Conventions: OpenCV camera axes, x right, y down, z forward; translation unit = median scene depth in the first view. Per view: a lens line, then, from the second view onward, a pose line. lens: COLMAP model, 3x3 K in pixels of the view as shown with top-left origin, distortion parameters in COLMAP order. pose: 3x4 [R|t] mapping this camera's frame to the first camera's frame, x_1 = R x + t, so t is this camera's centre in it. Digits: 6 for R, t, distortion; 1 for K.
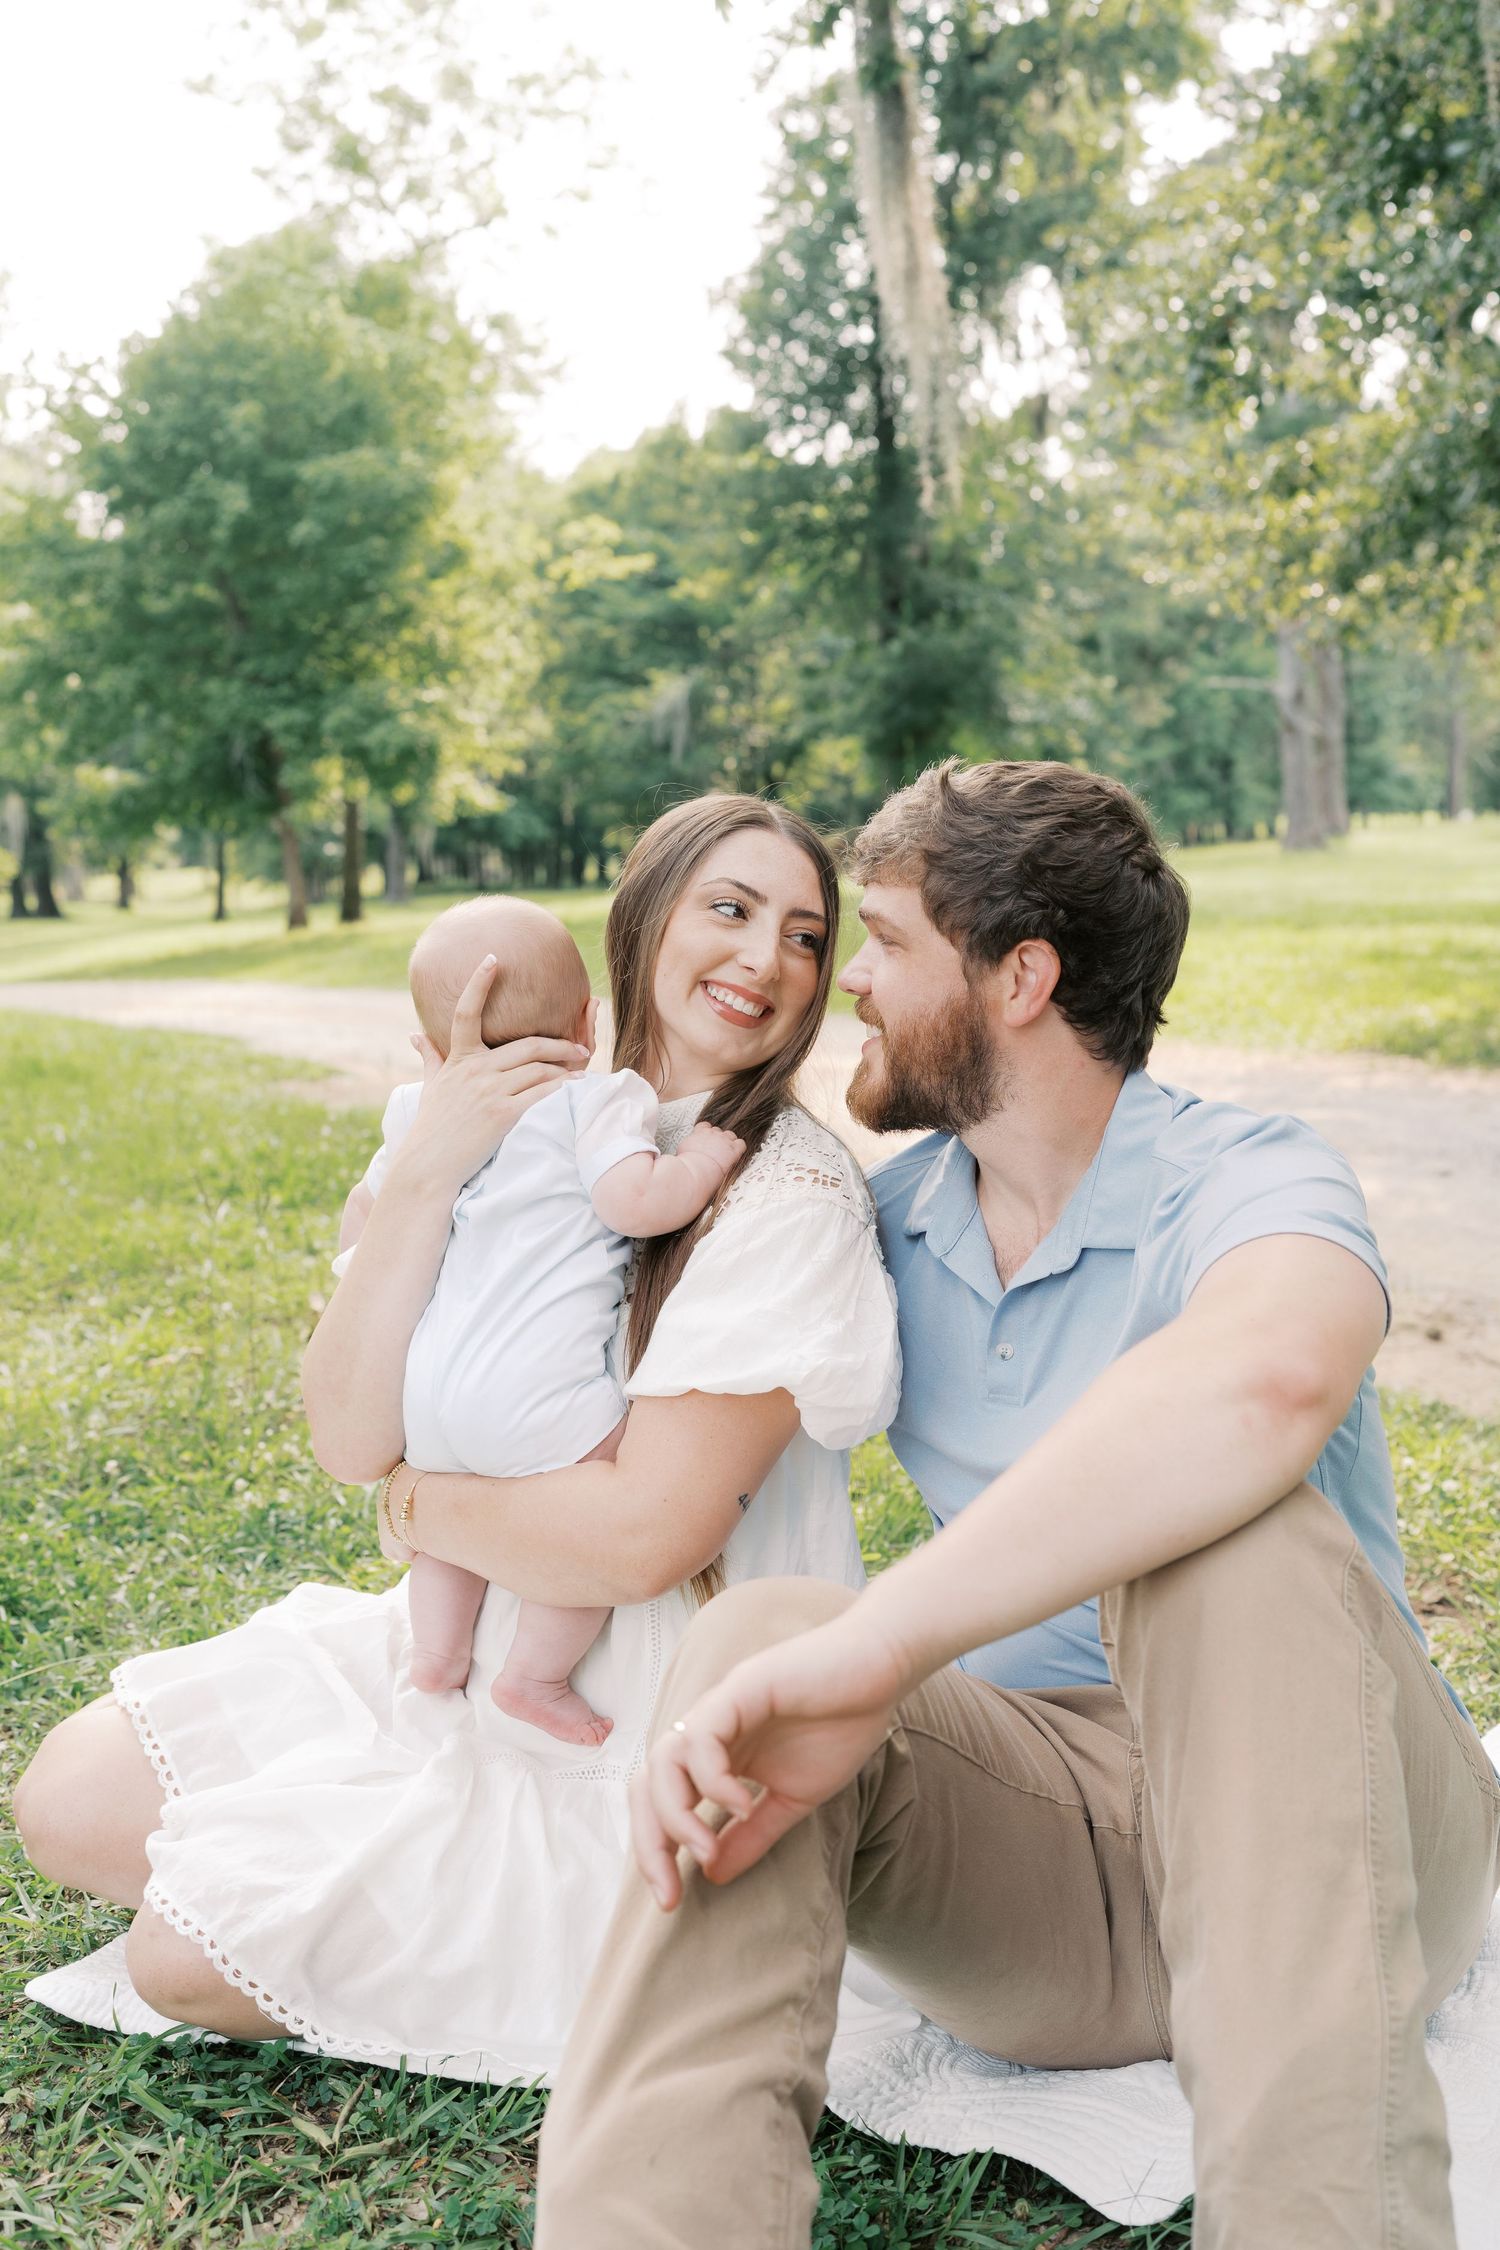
lens RADIAL K [[2142.0, 0, 745.2], [0, 2142.0, 1140.8], [0, 0, 1]] dist [0.004701, 0.009157]
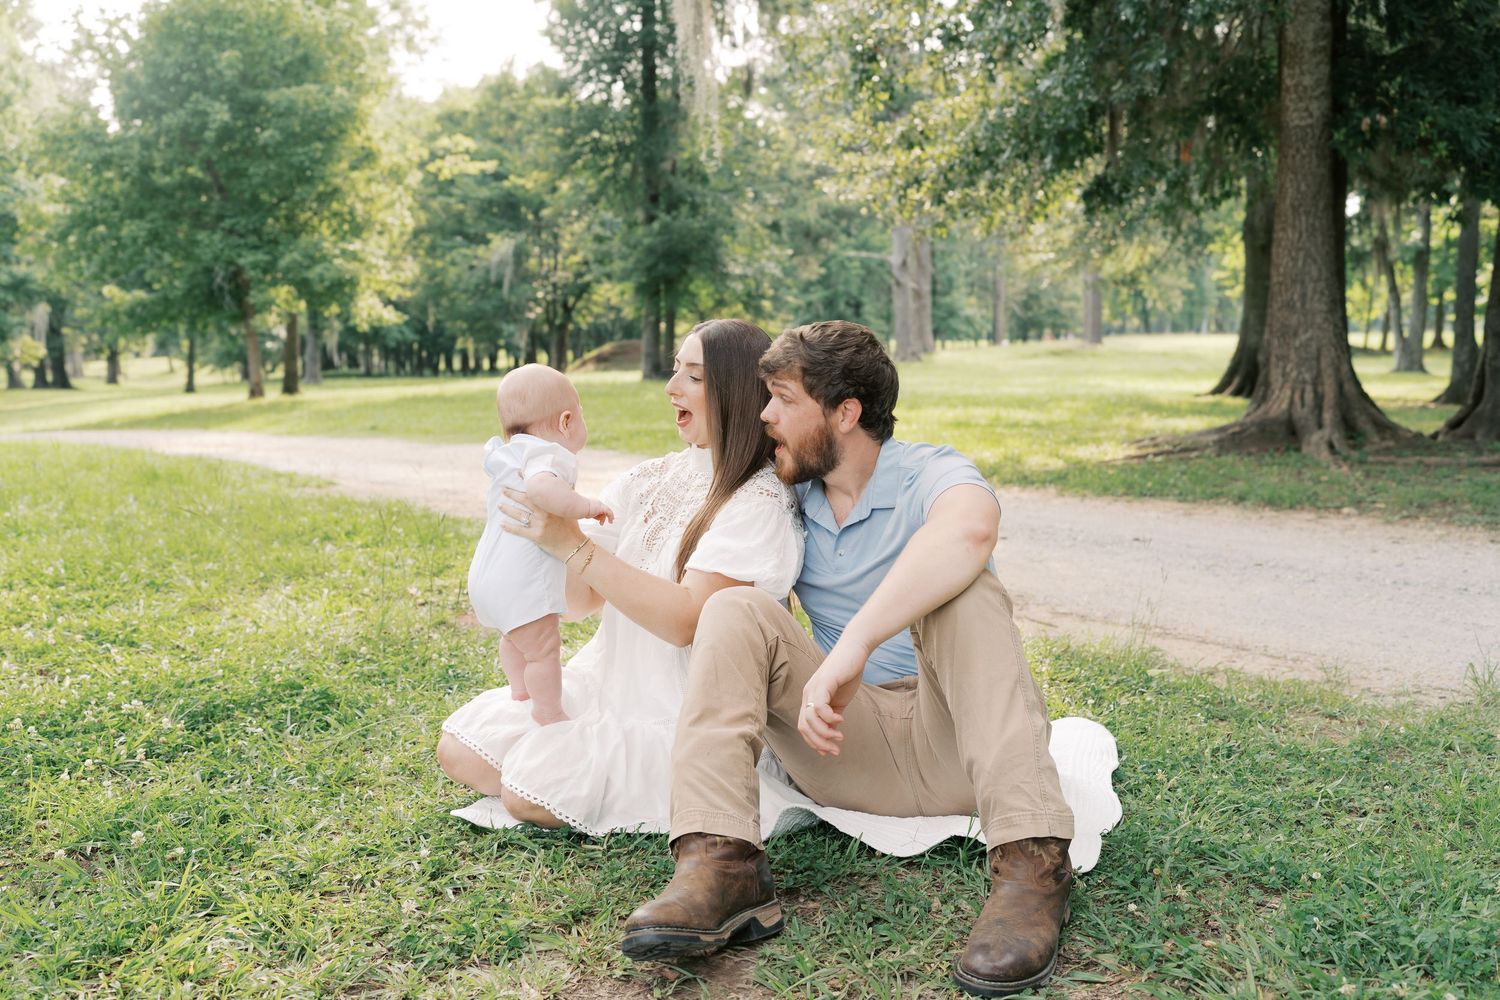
lens RADIAL K [[1533.8, 0, 674.8], [0, 1533.8, 532.0], [0, 0, 1]] dist [0.001948, 0.014979]
pose [[0.993101, 0.010728, 0.116771, -0.042419], [-0.008276, 0.999735, -0.021467, 0.017002], [-0.116970, 0.020352, 0.992927, -0.106658]]
